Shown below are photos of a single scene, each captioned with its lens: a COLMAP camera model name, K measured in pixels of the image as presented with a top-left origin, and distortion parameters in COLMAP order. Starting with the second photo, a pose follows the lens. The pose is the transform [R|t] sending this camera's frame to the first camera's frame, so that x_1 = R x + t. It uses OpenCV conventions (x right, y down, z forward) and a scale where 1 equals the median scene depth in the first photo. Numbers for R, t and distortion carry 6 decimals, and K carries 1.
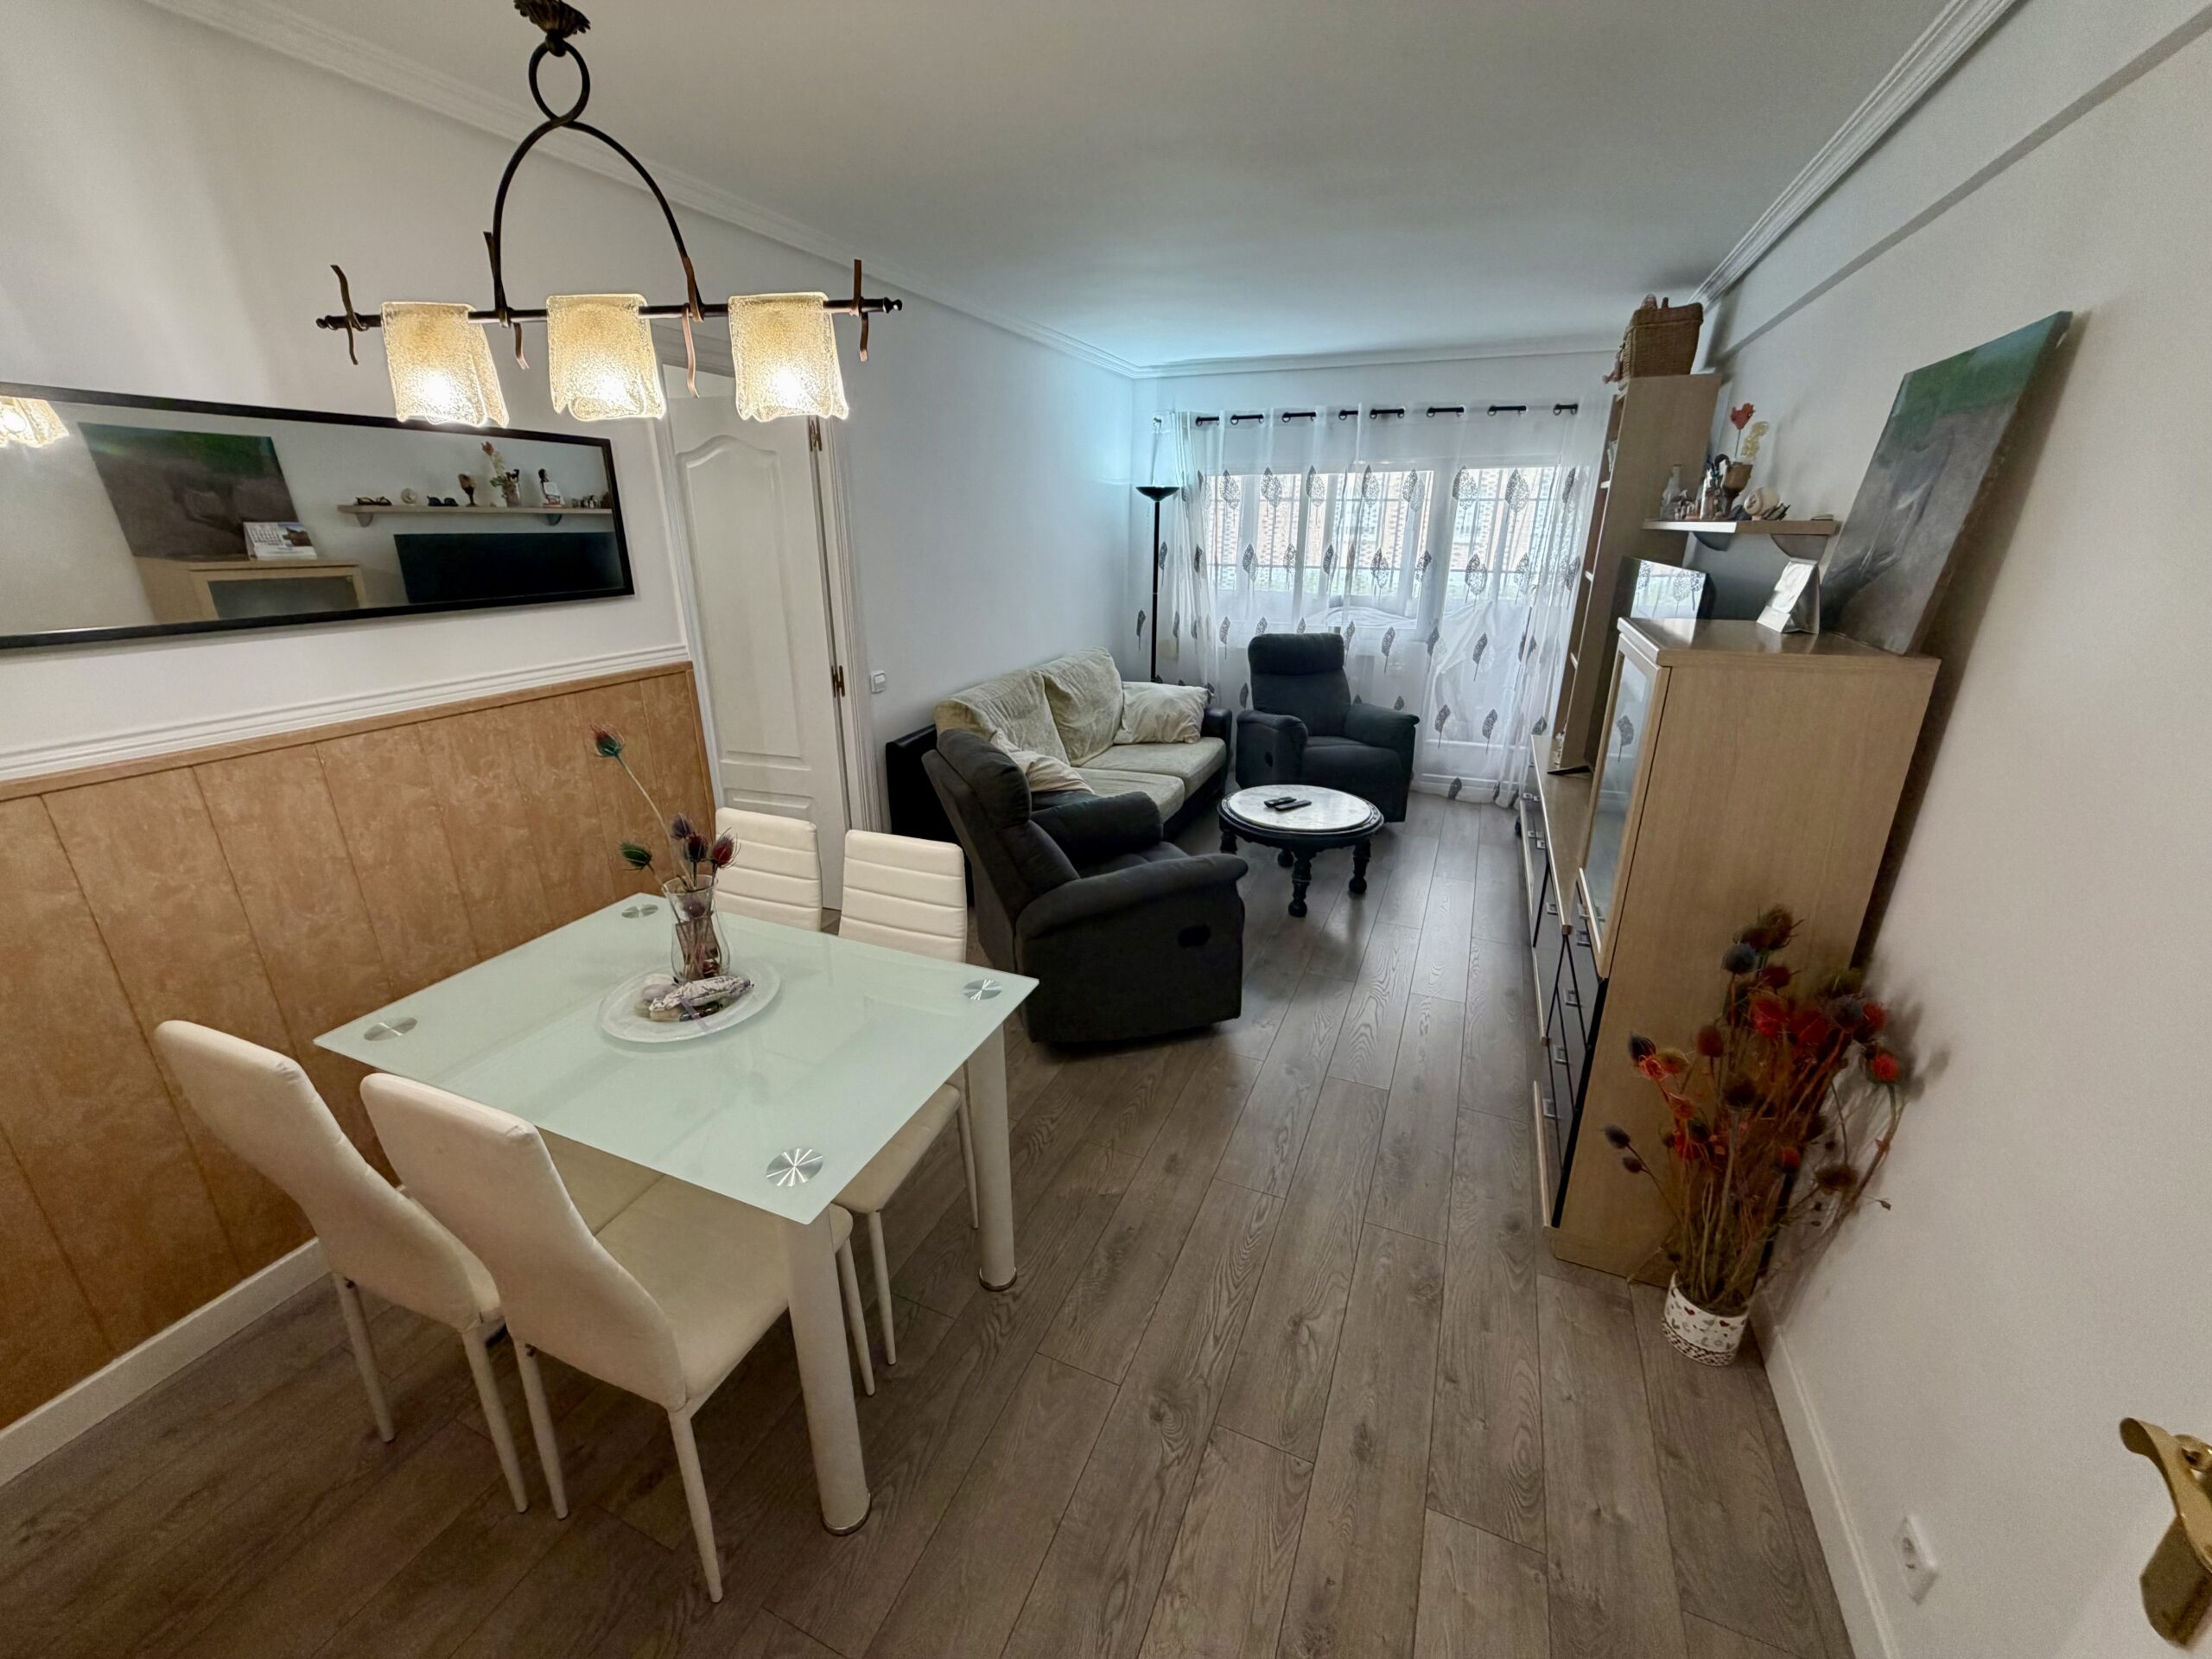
lens RADIAL K [[878.3, 0, 1103.0], [0, 878.3, 828.2], [0, 0, 1]] dist [0.002883, -0.000319]
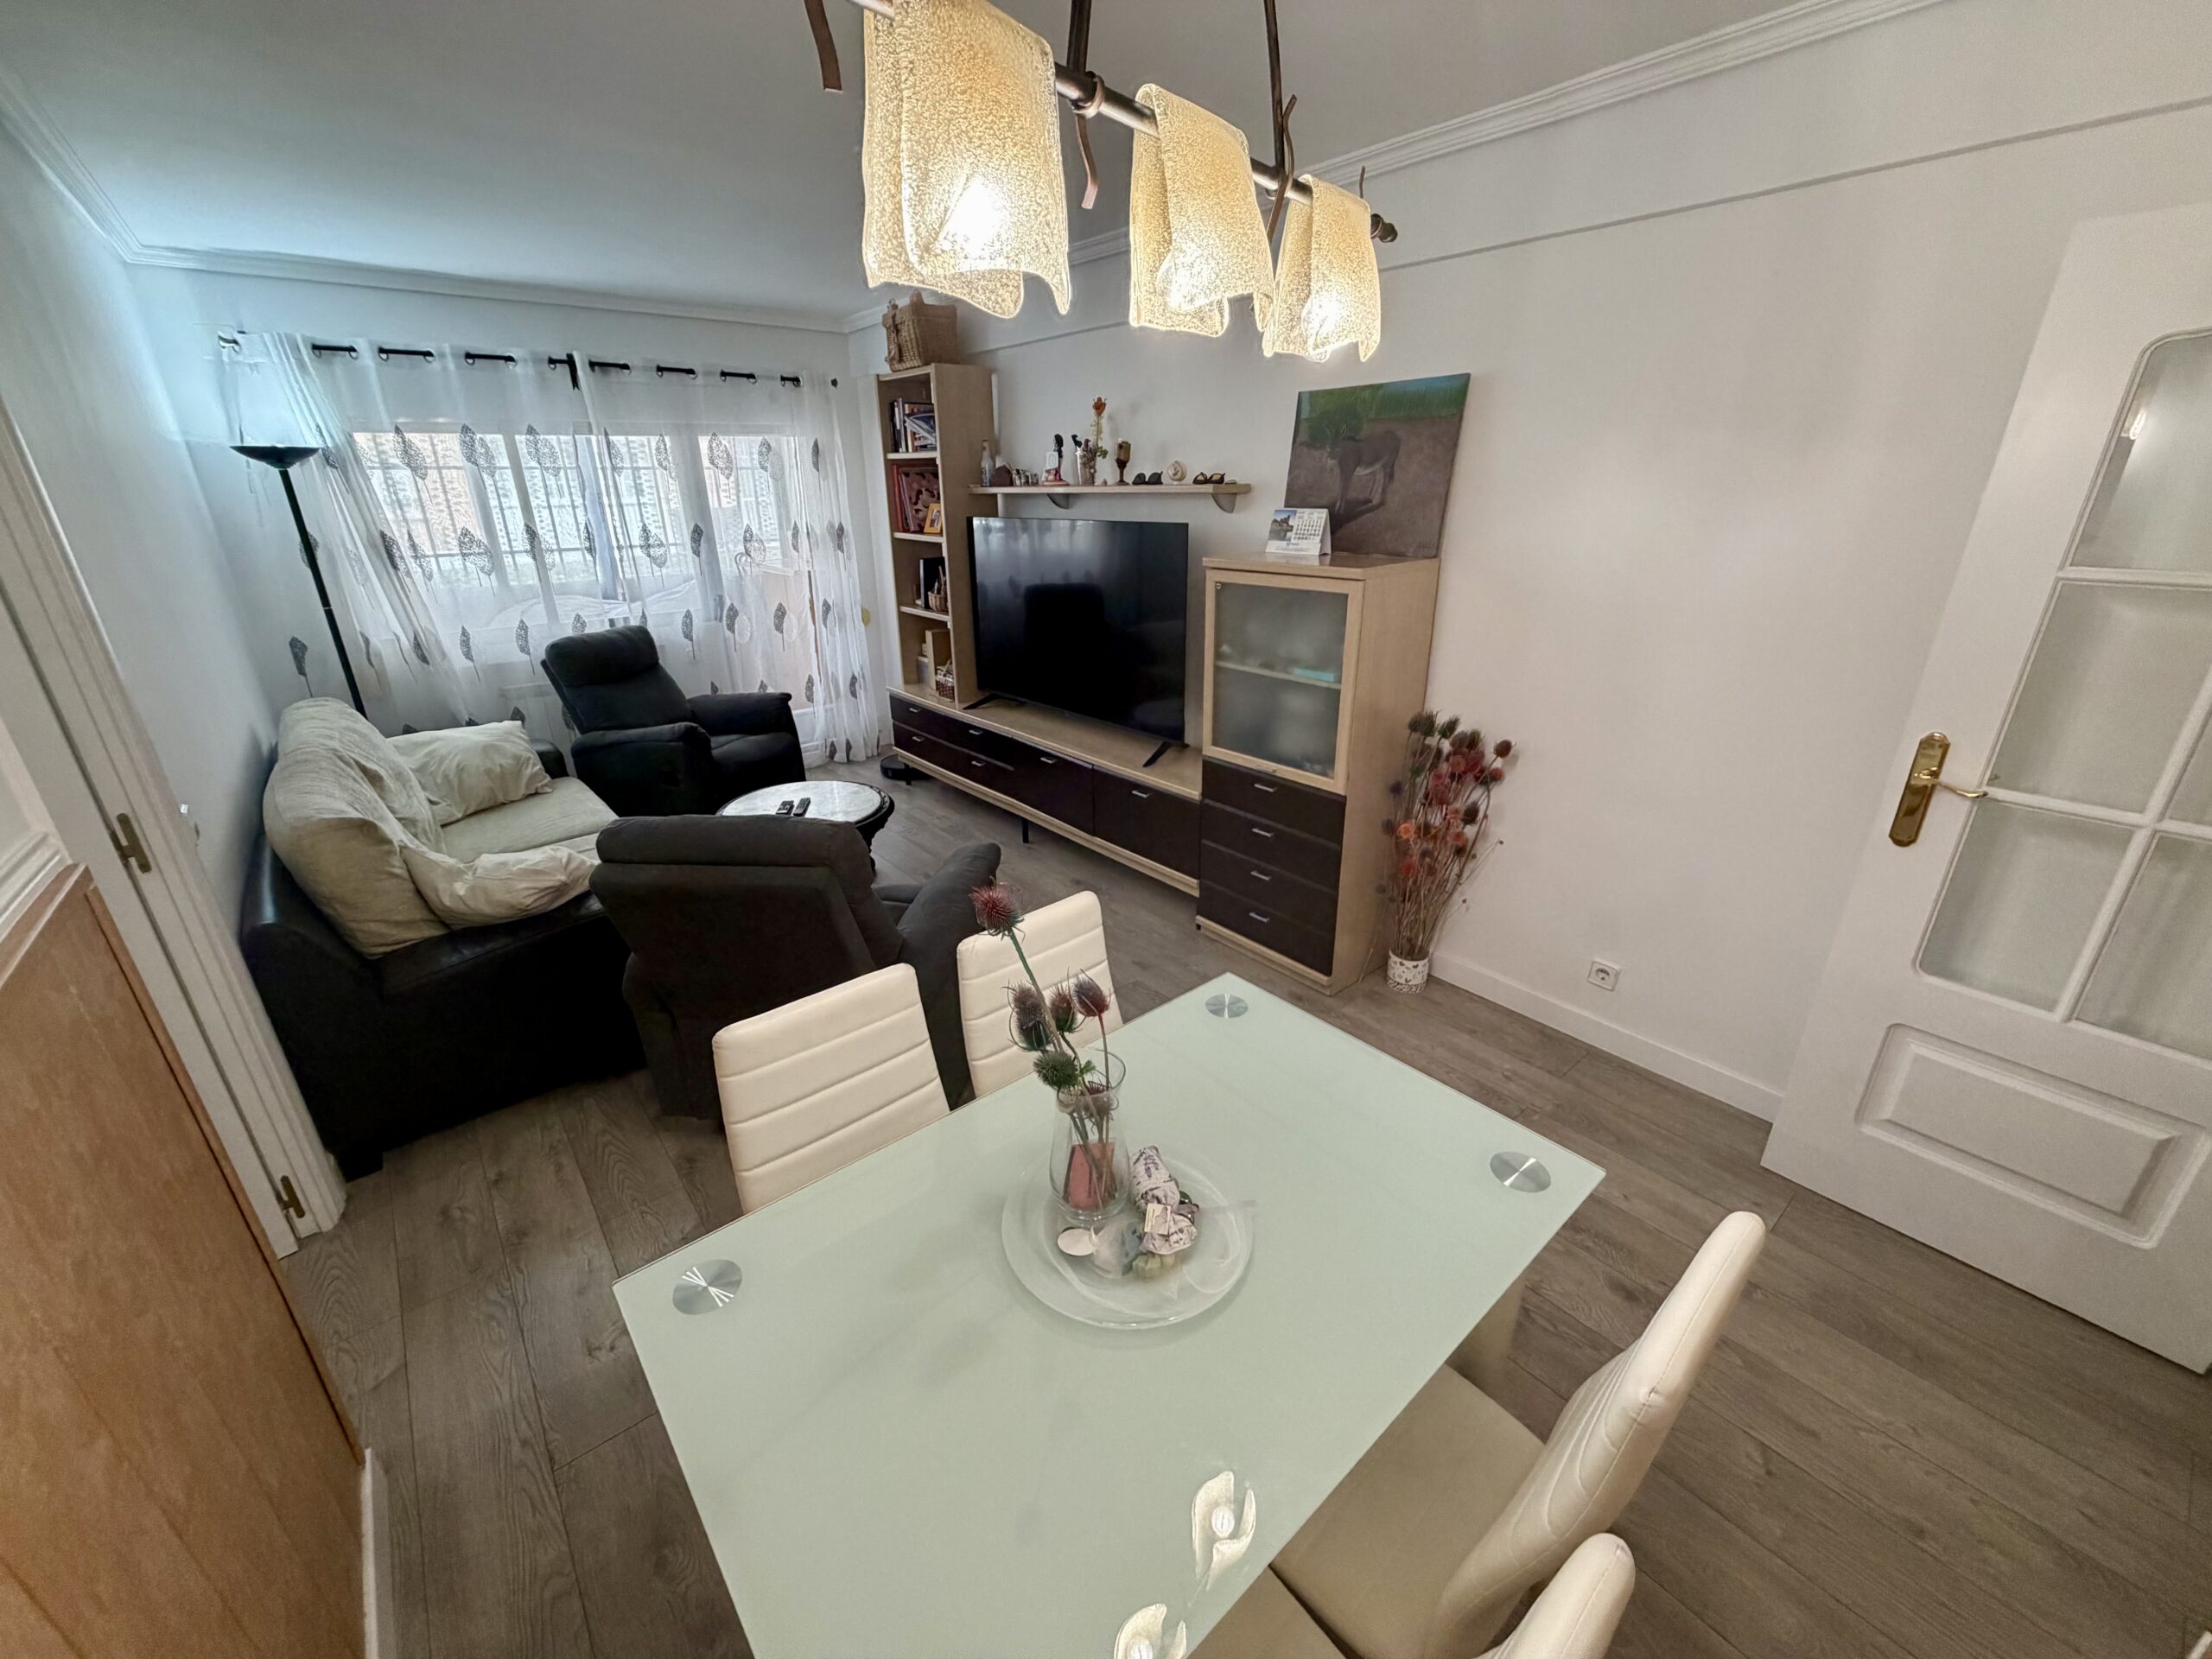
lens RADIAL K [[878.3, 0, 1099.9], [0, 878.3, 823.6], [0, 0, 1]] dist [0.002883, -0.000319]
pose [[0.463264, -0.331029, 0.822074, -0.309587], [0.309411, 0.929661, 0.199989, -0.075406], [-0.830452, 0.161711, 0.533102, 0.203281]]
